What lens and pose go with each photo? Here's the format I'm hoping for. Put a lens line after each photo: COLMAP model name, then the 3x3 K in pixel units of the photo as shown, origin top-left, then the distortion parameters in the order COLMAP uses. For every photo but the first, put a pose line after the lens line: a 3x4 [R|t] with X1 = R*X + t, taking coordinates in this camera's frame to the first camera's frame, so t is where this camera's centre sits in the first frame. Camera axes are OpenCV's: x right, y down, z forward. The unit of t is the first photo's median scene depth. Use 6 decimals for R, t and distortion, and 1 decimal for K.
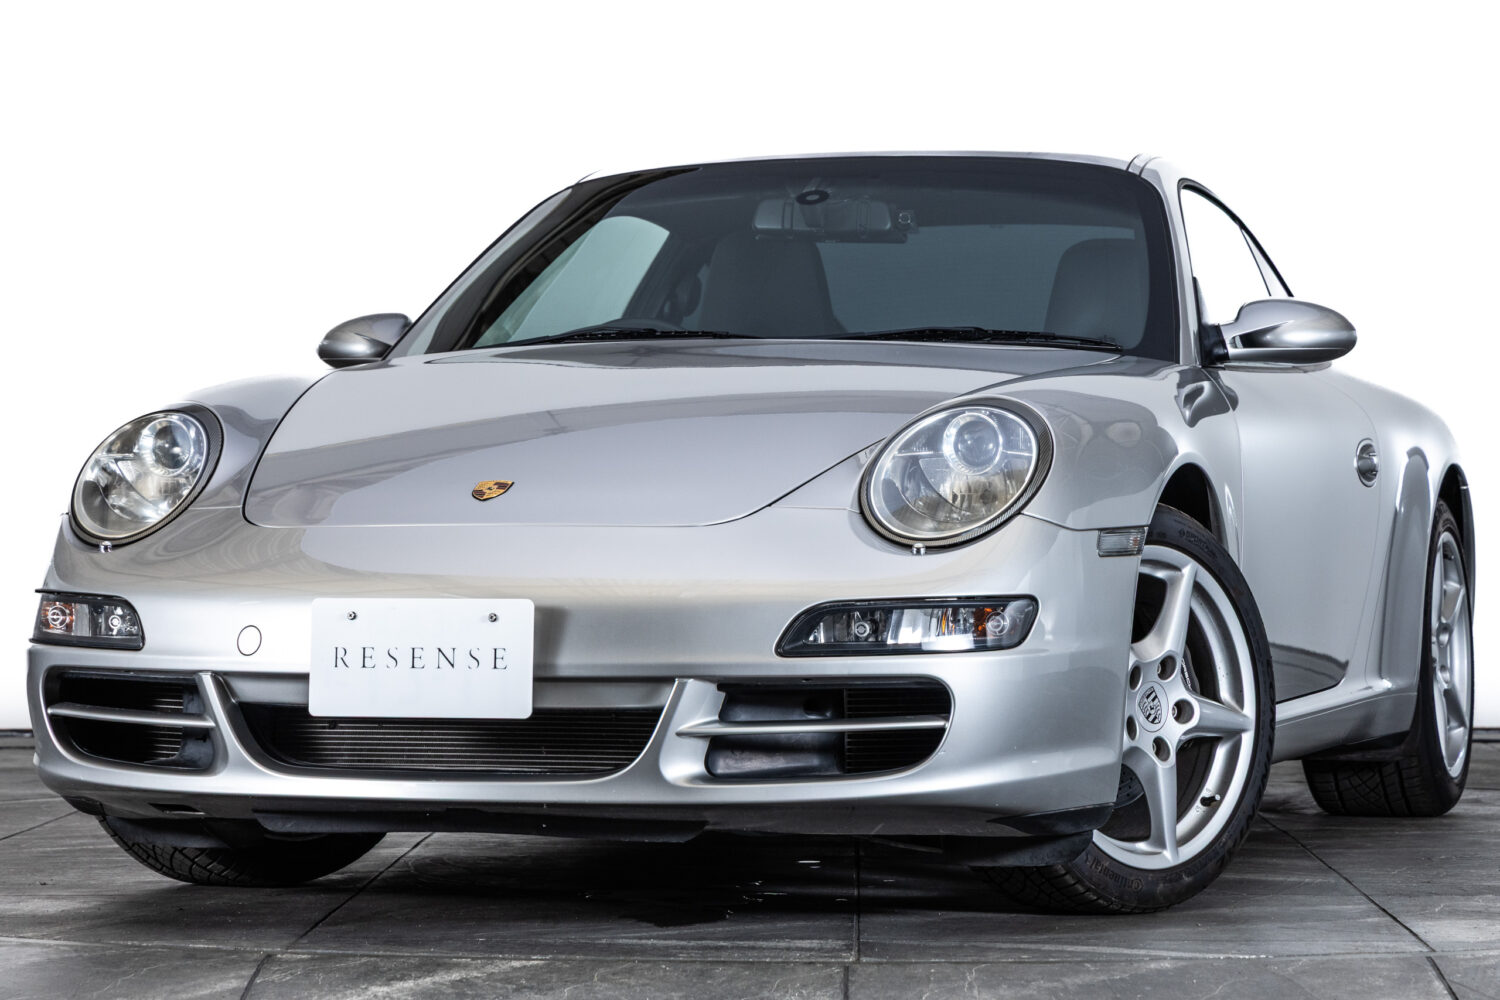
lens RADIAL K [[5048.9, 0, 750.0], [0, 5048.9, 500.0], [0, 0, 1]] dist [0.094643, -0.523452]
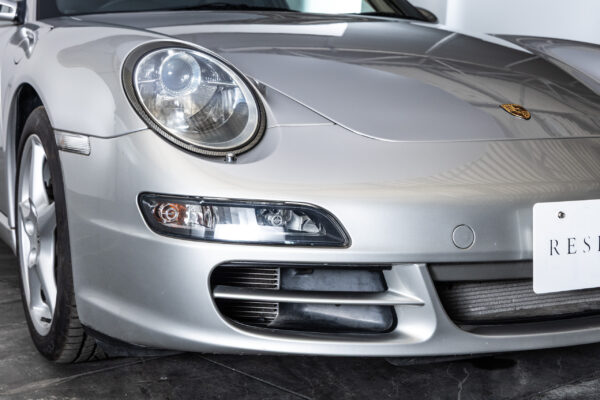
lens RADIAL K [[1002.6, 0, 300.3], [0, 1002.6, 223.2], [0, 0, 1]] dist [0.006987, 0.171775]
pose [[0.729190, -0.093044, 0.677957, -0.290068], [-0.013476, 0.988569, 0.150167, -0.012321], [-0.684179, -0.118636, 0.719600, 0.822834]]
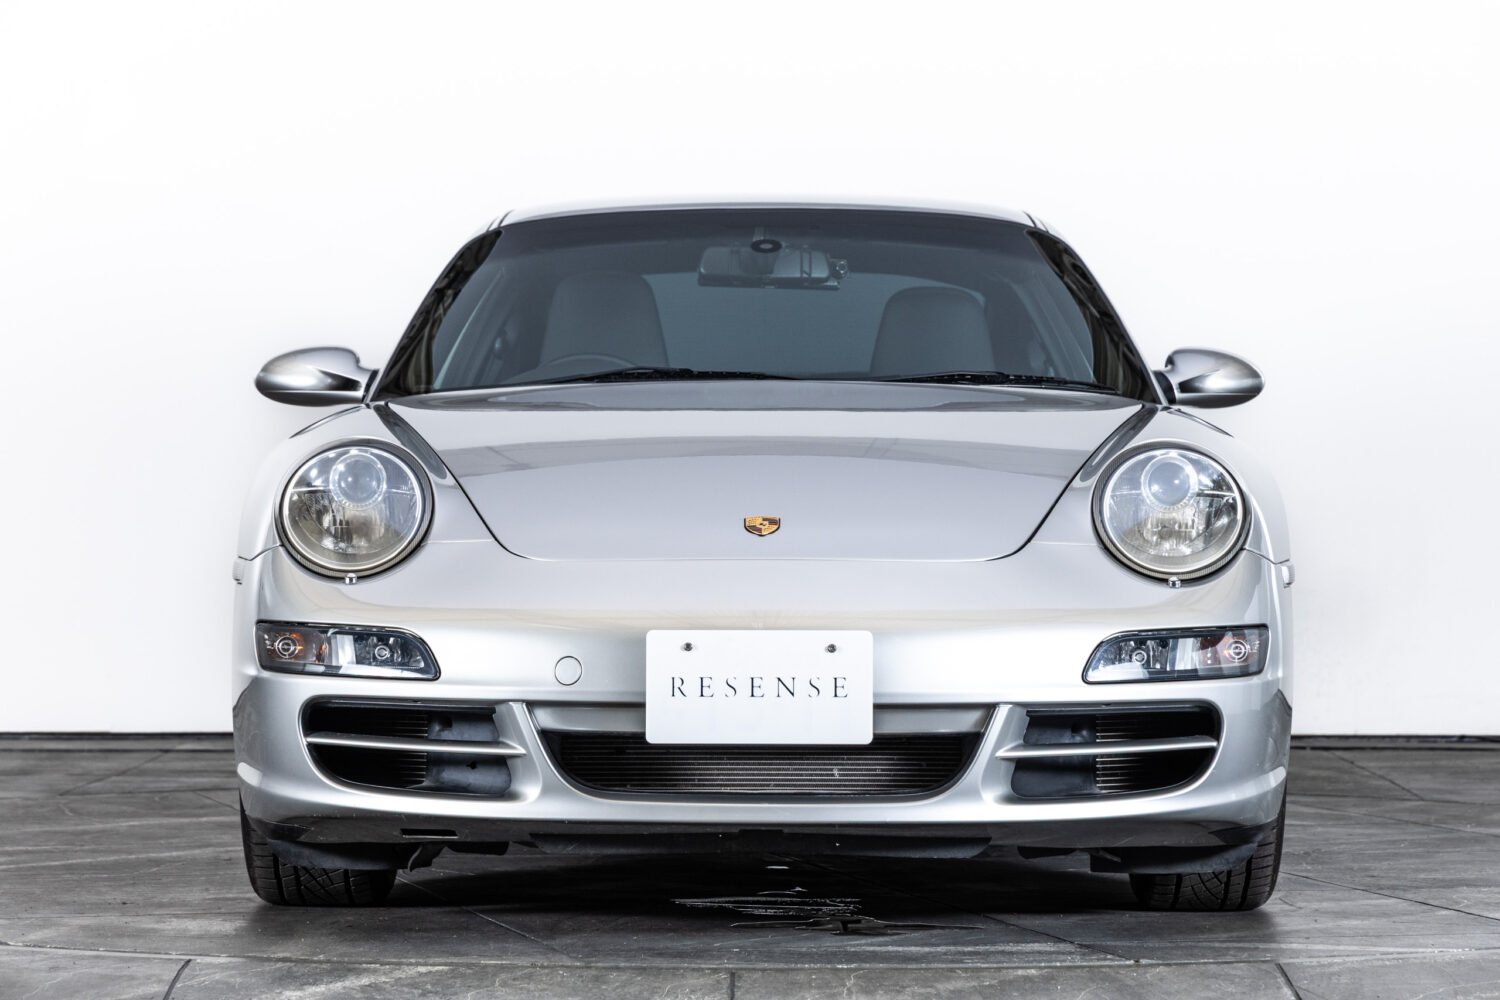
lens RADIAL K [[4587.2, 0, 750.0], [0, 4587.2, 500.0], [0, 0, 1]] dist [-0.053349, -1.960220]
pose [[0.955887, 0.004728, 0.293697, -0.329739], [-0.004625, 0.999989, -0.001047, -0.006163], [-0.293699, -0.000358, 0.955898, 0.088494]]
